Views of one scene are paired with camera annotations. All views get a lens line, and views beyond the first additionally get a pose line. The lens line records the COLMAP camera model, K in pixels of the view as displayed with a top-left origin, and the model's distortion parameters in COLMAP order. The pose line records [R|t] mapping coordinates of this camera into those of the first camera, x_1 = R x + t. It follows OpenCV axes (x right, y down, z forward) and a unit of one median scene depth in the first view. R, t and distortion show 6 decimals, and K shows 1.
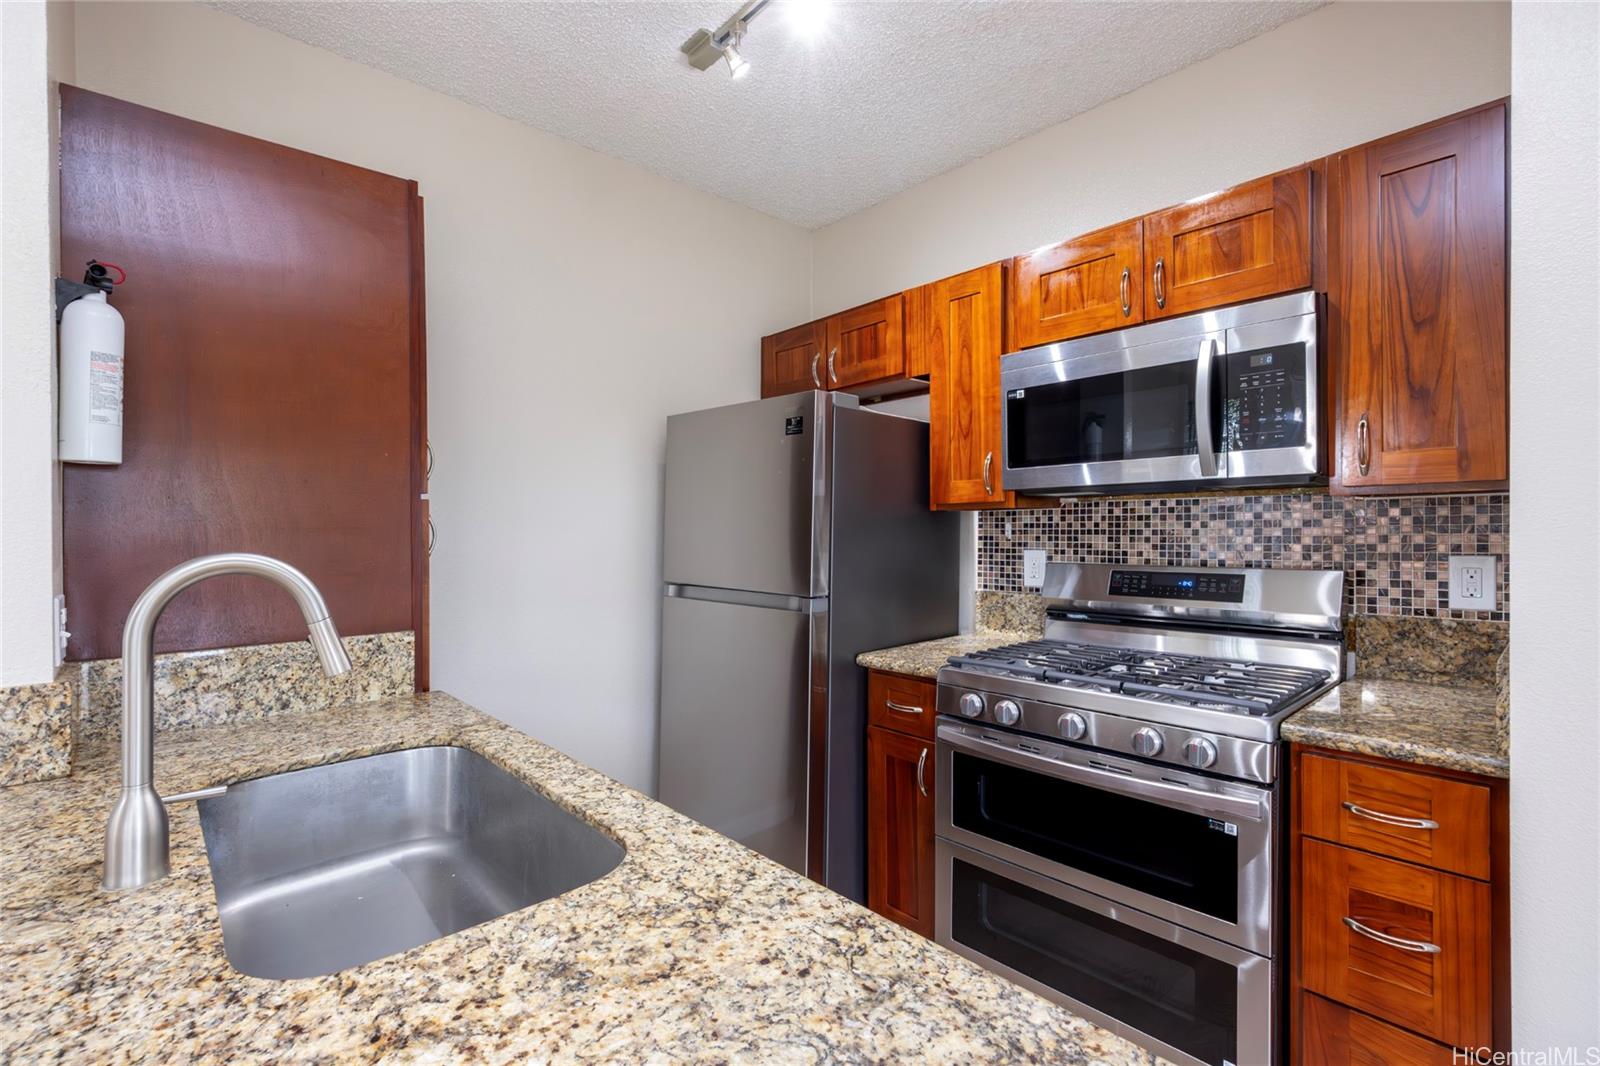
lens RADIAL K [[717.5, 0, 773.4], [0, 717.5, 567.8], [0, 0, 1]] dist [-0.004226, -0.000337]
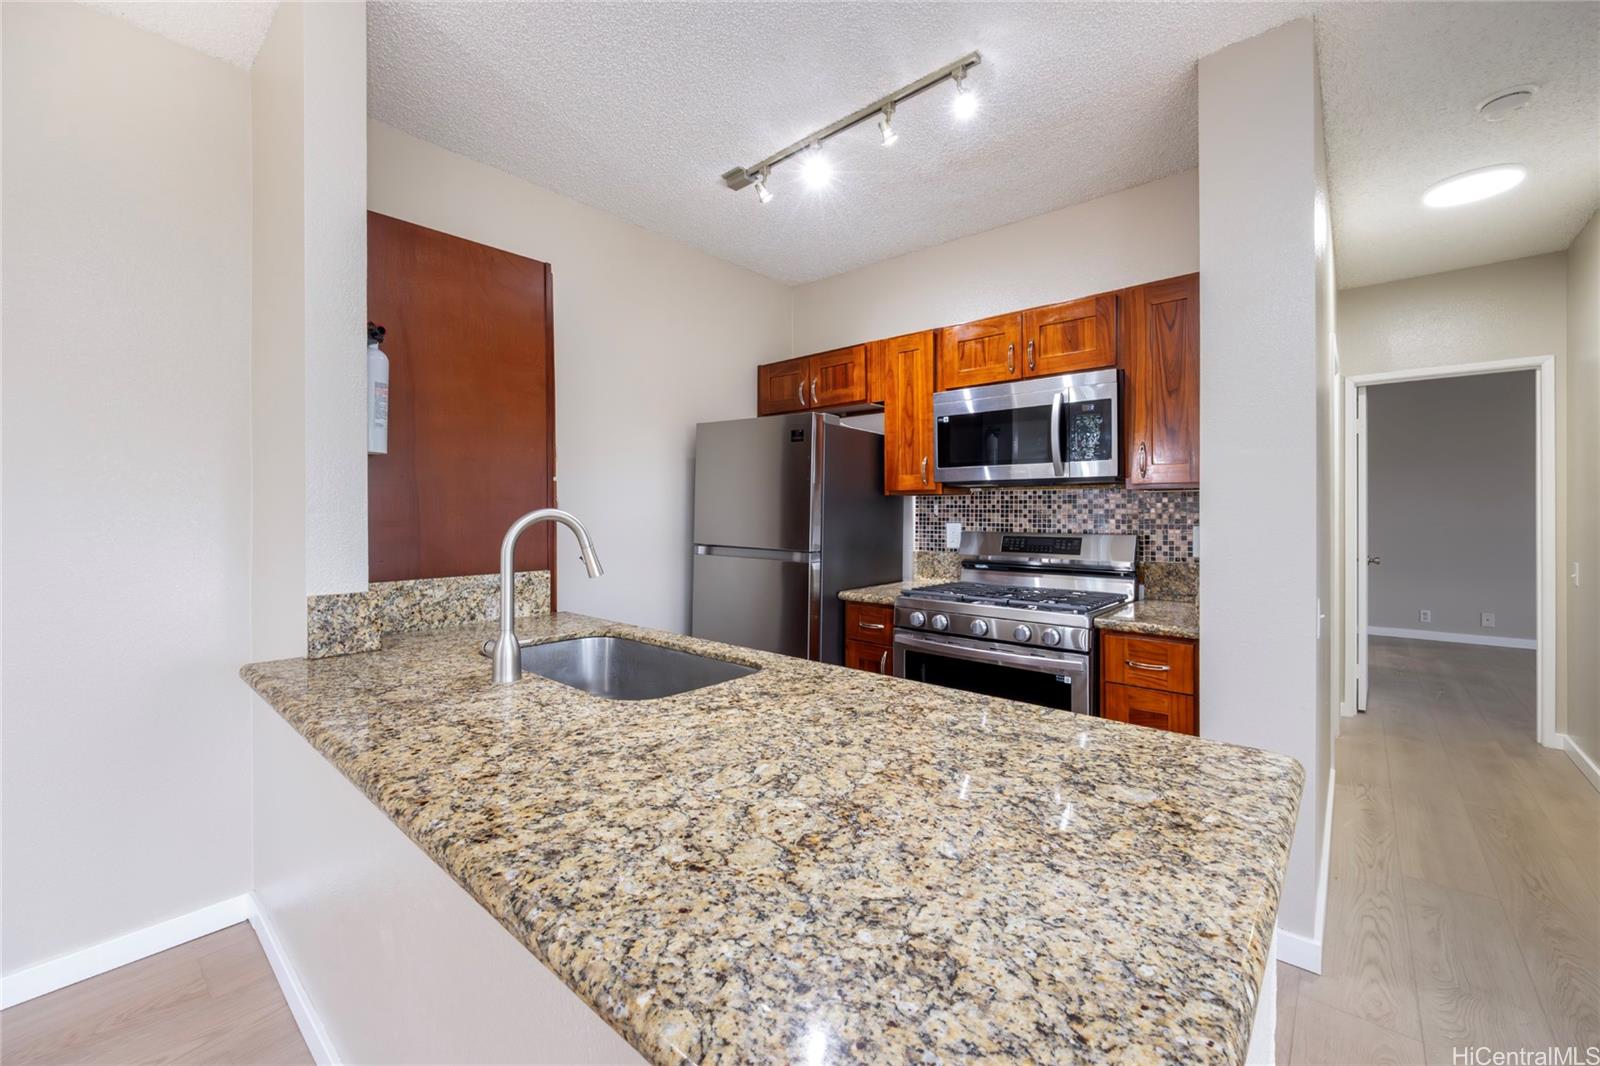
lens RADIAL K [[638.9, 0, 800.0], [0, 638.9, 533.0], [0, 0, 1]] dist [0.000958, 0.000037]
pose [[0.991793, 0.009308, 0.127515, -0.144012], [-0.006470, 0.999722, -0.022652, 0.033987], [-0.127690, 0.021641, 0.991578, -0.323961]]
